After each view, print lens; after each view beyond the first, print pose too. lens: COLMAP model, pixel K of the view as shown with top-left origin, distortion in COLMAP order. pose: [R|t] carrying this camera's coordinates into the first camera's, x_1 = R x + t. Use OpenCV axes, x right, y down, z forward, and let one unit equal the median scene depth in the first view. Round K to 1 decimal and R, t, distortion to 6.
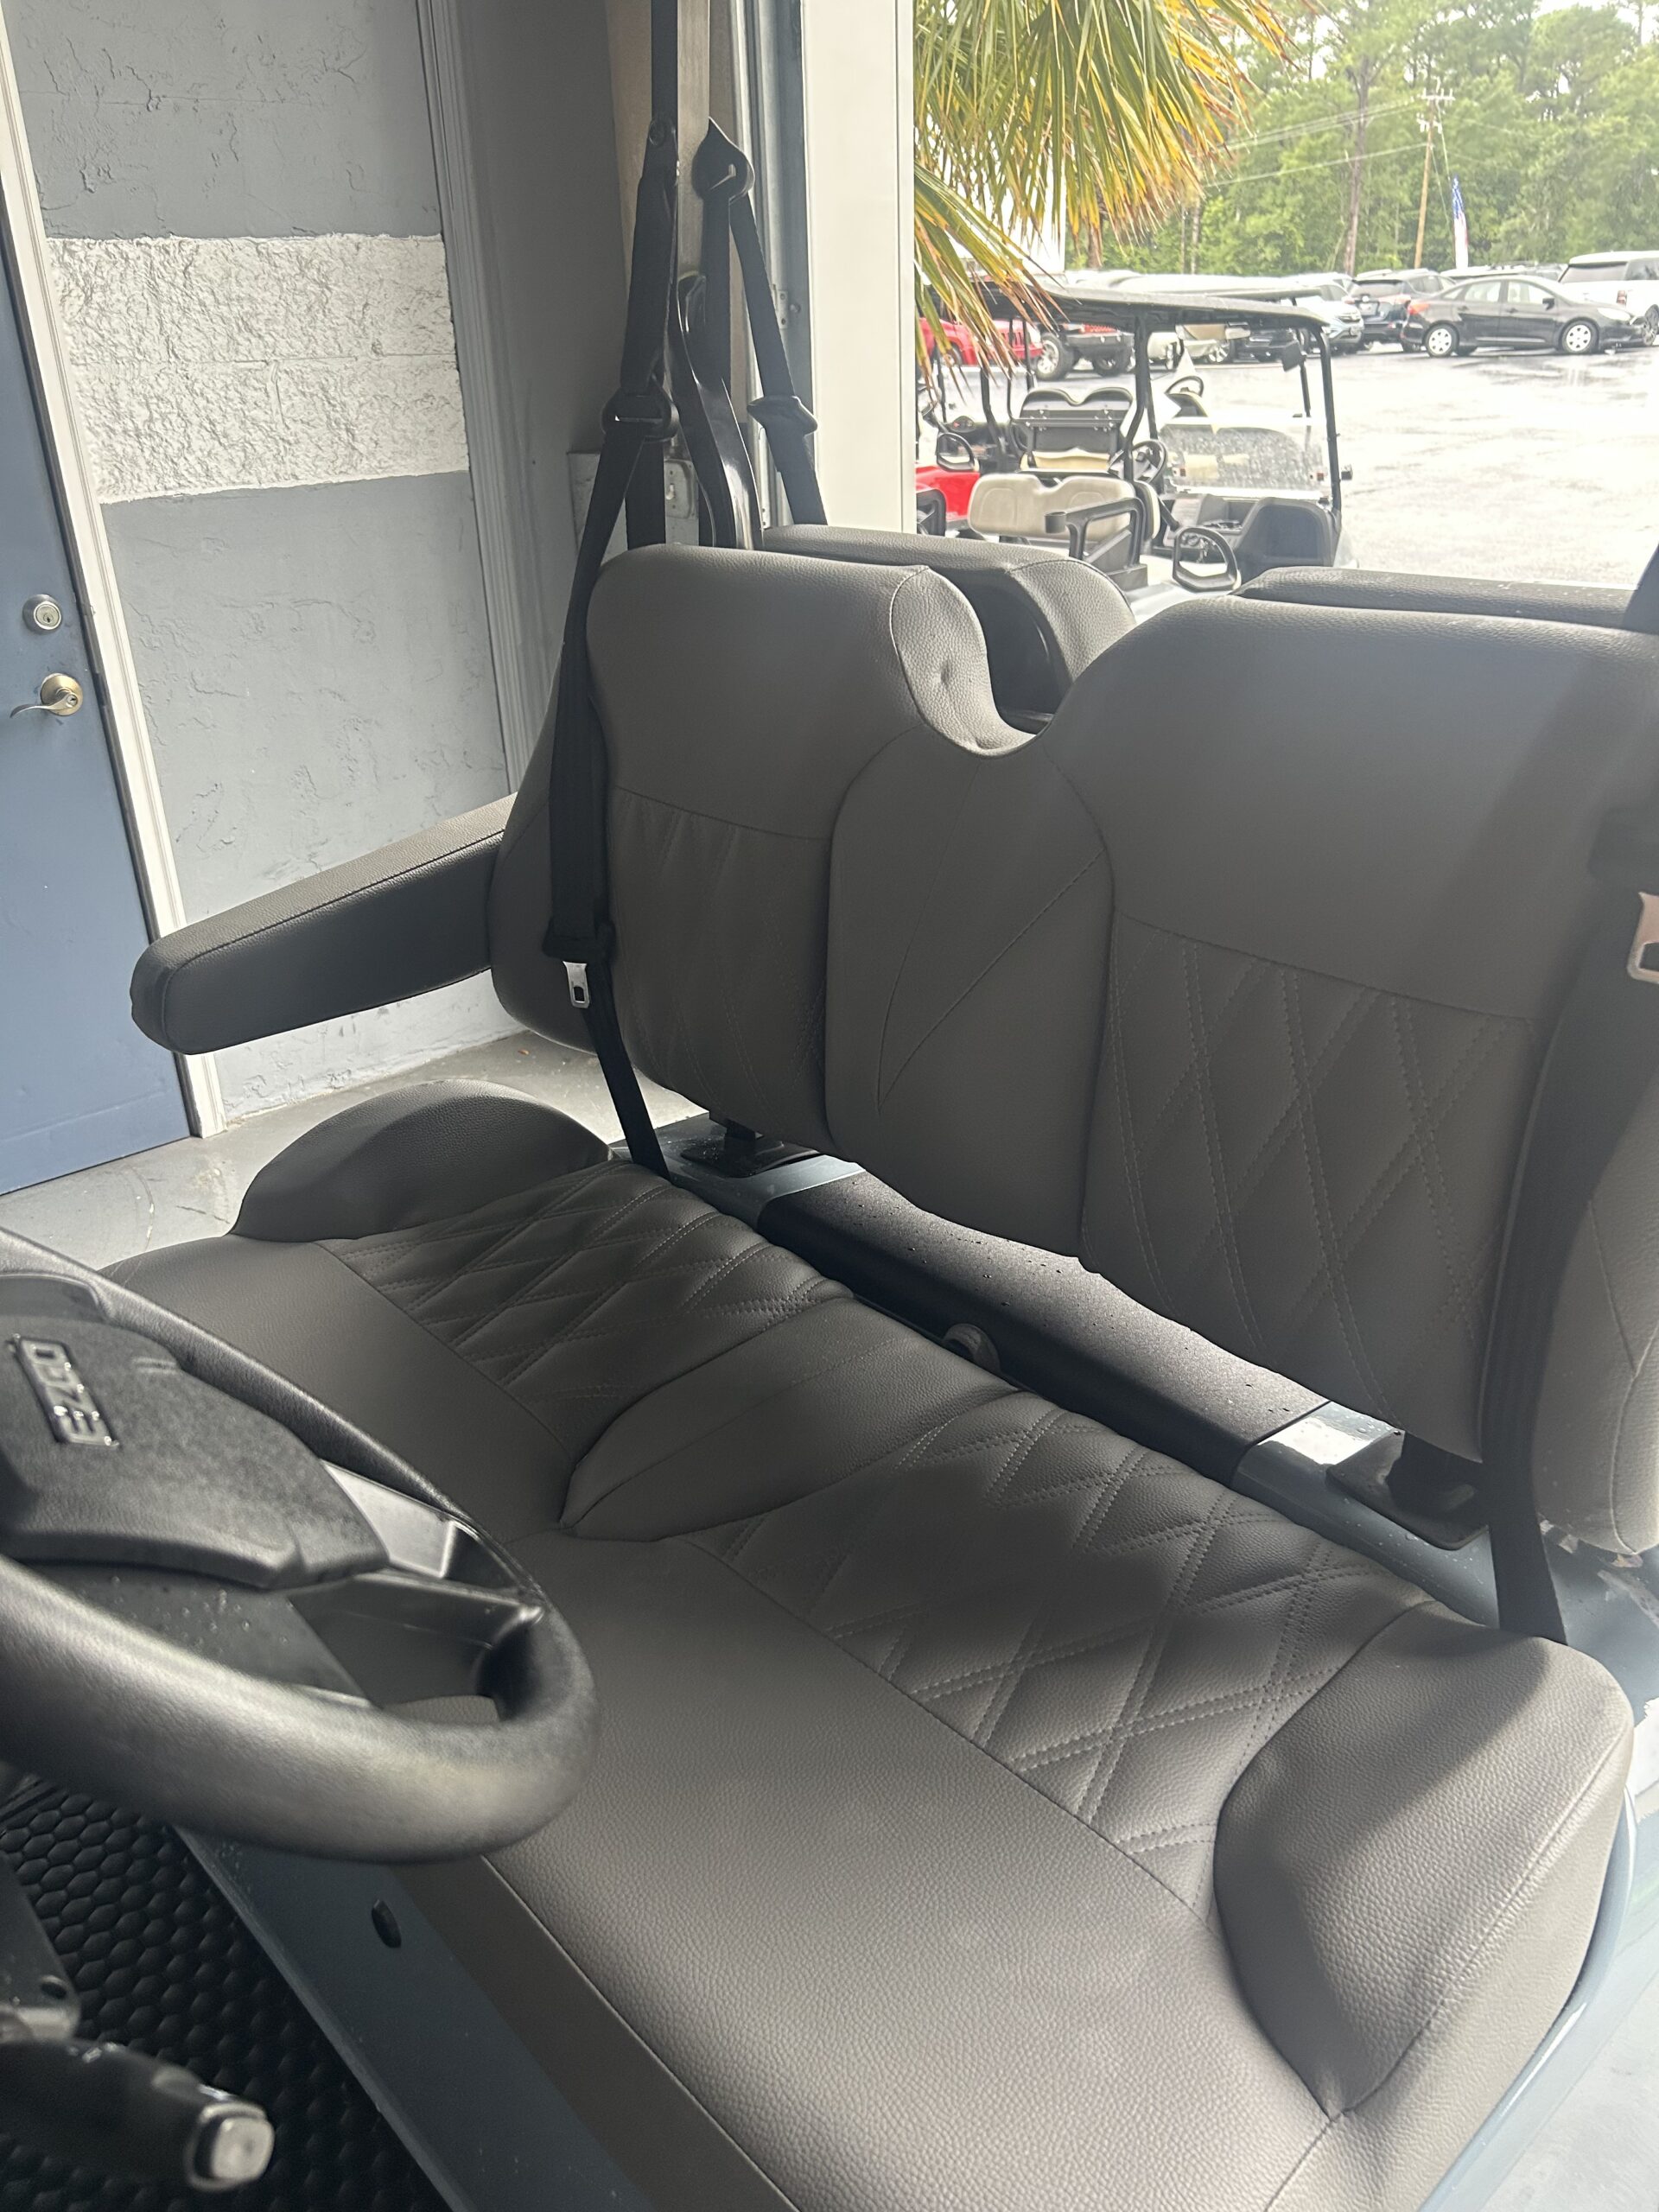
lens RADIAL K [[1662.6, 0, 829.5], [0, 1662.6, 1106.0], [0, 0, 1]] dist [0.054411, -0.067236]
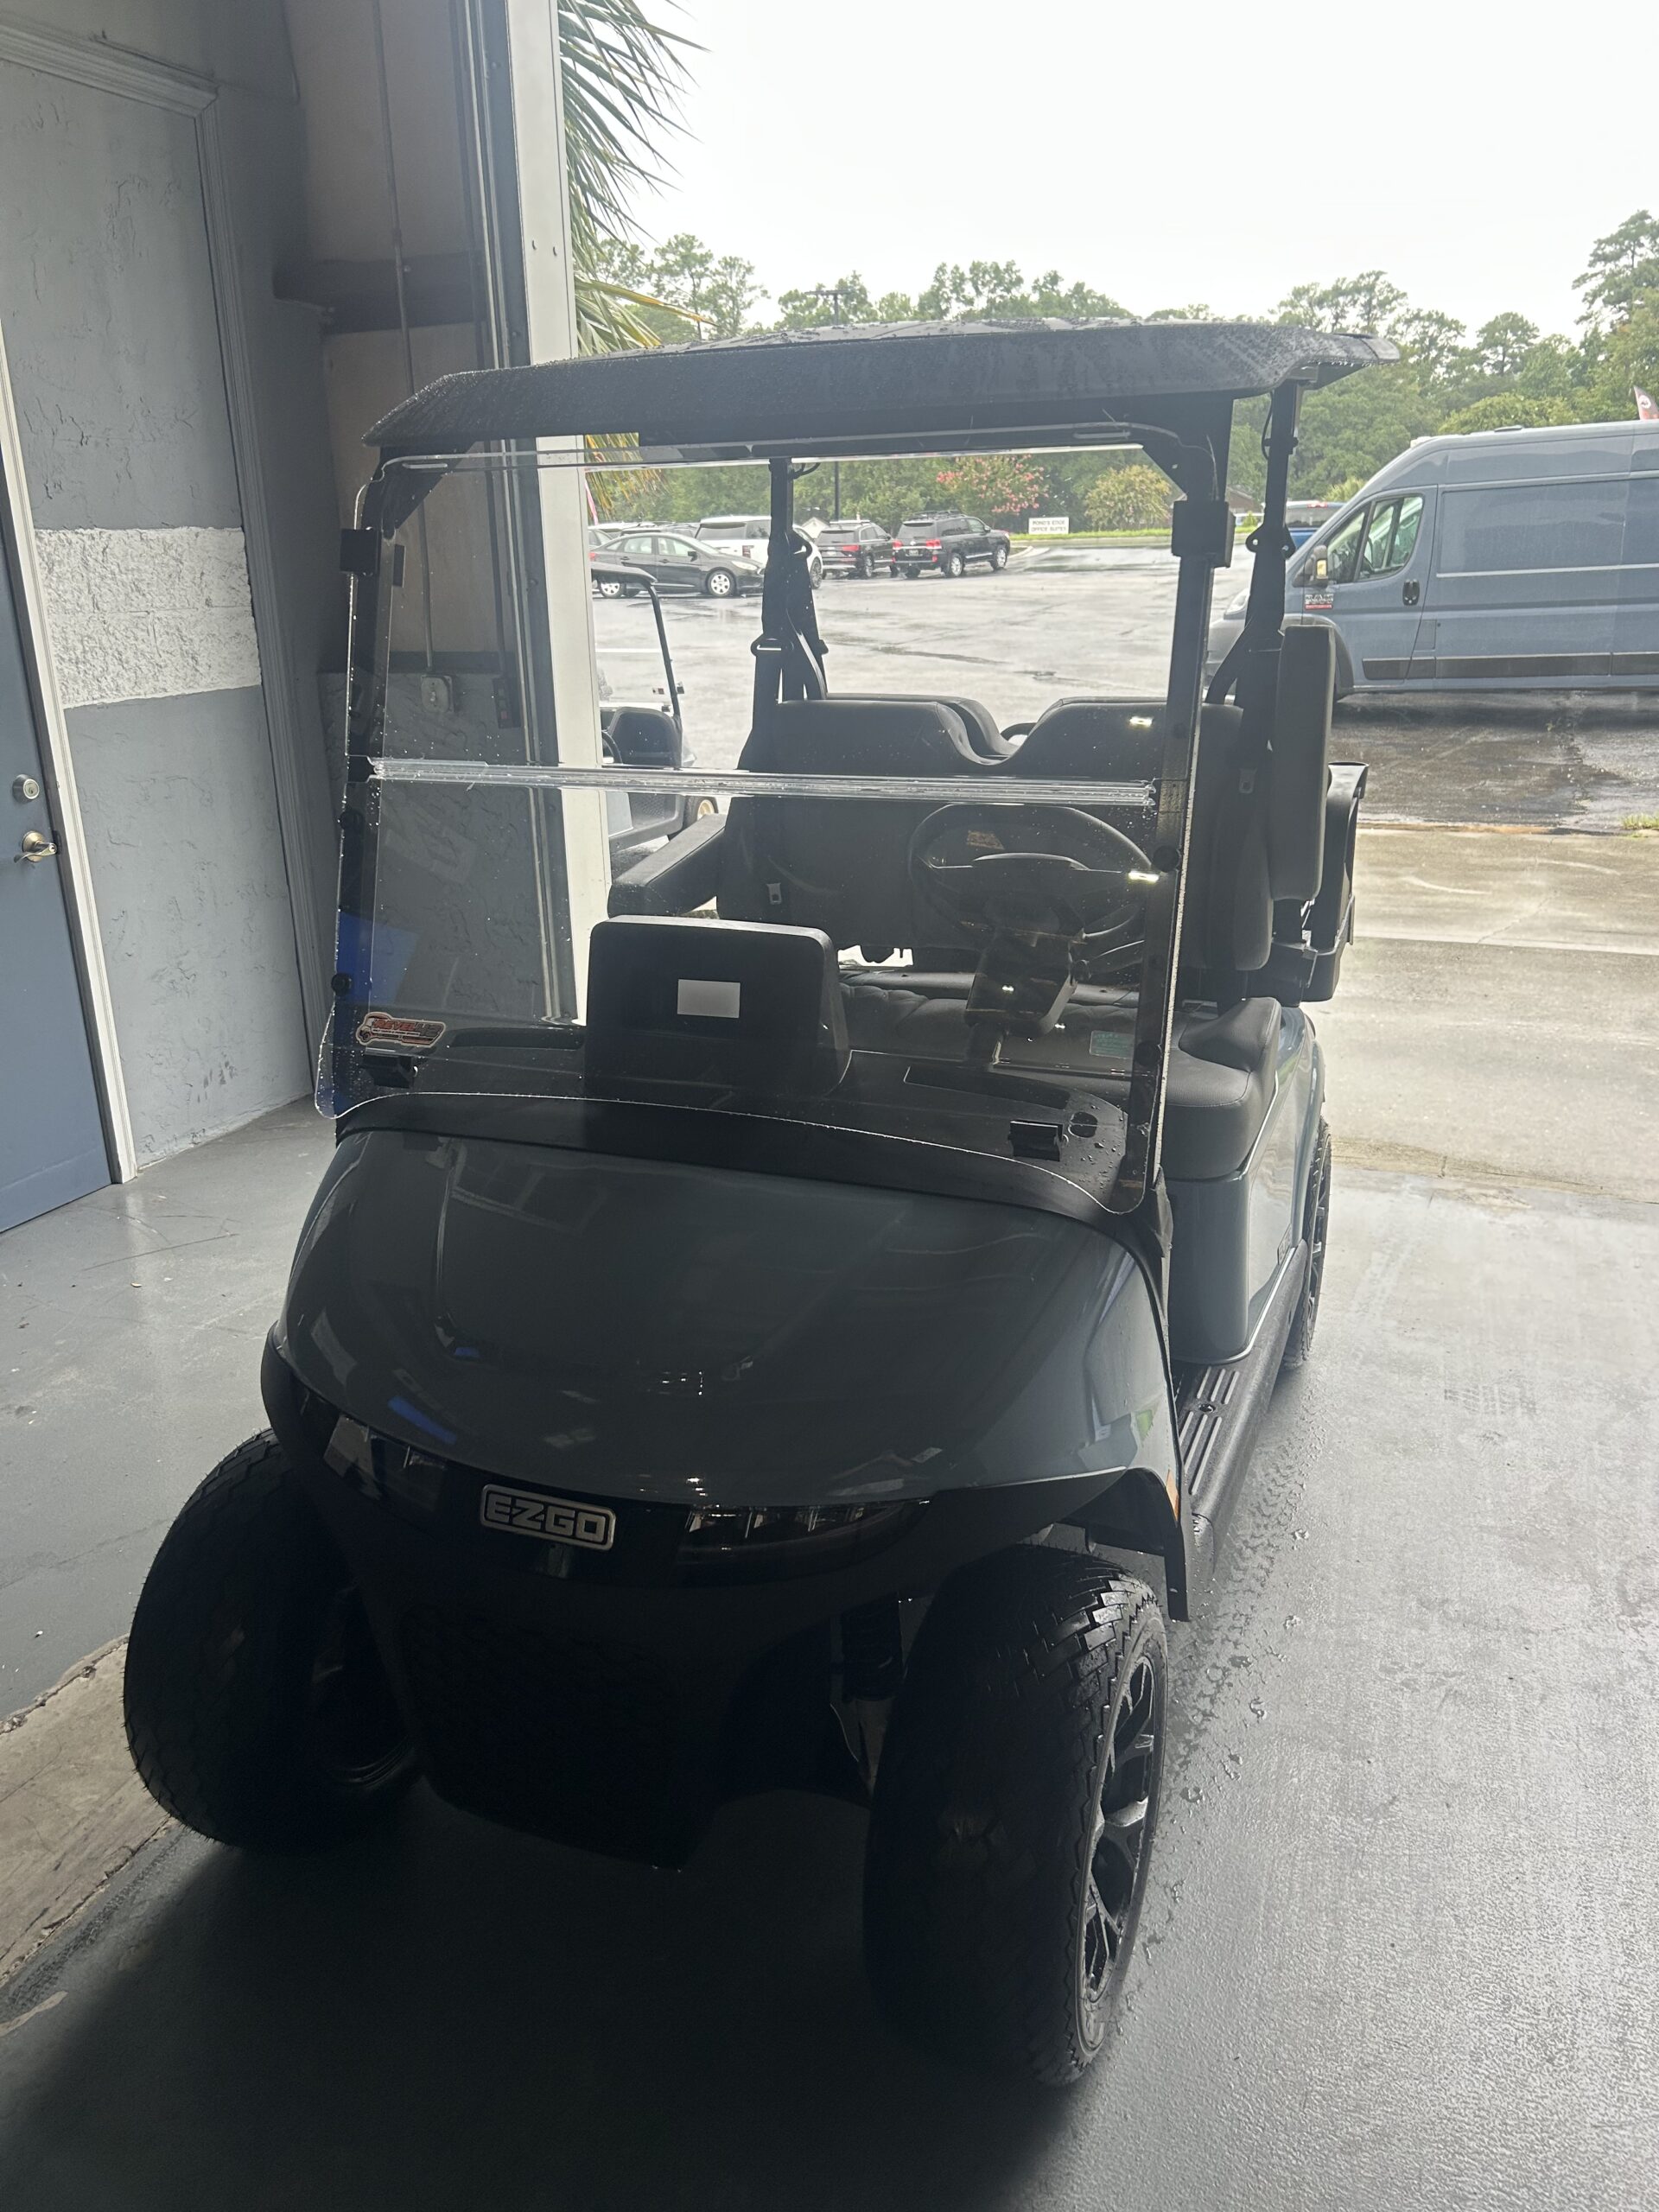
lens RADIAL K [[1688.4, 0, 829.5], [0, 1688.4, 1106.0], [0, 0, 1]] dist [-0.004989, -0.002213]
pose [[0.892335, -0.120468, 0.435000, -0.445508], [0.173530, 0.981220, -0.084233, 0.164027], [-0.416683, 0.150650, 0.896482, -0.399855]]
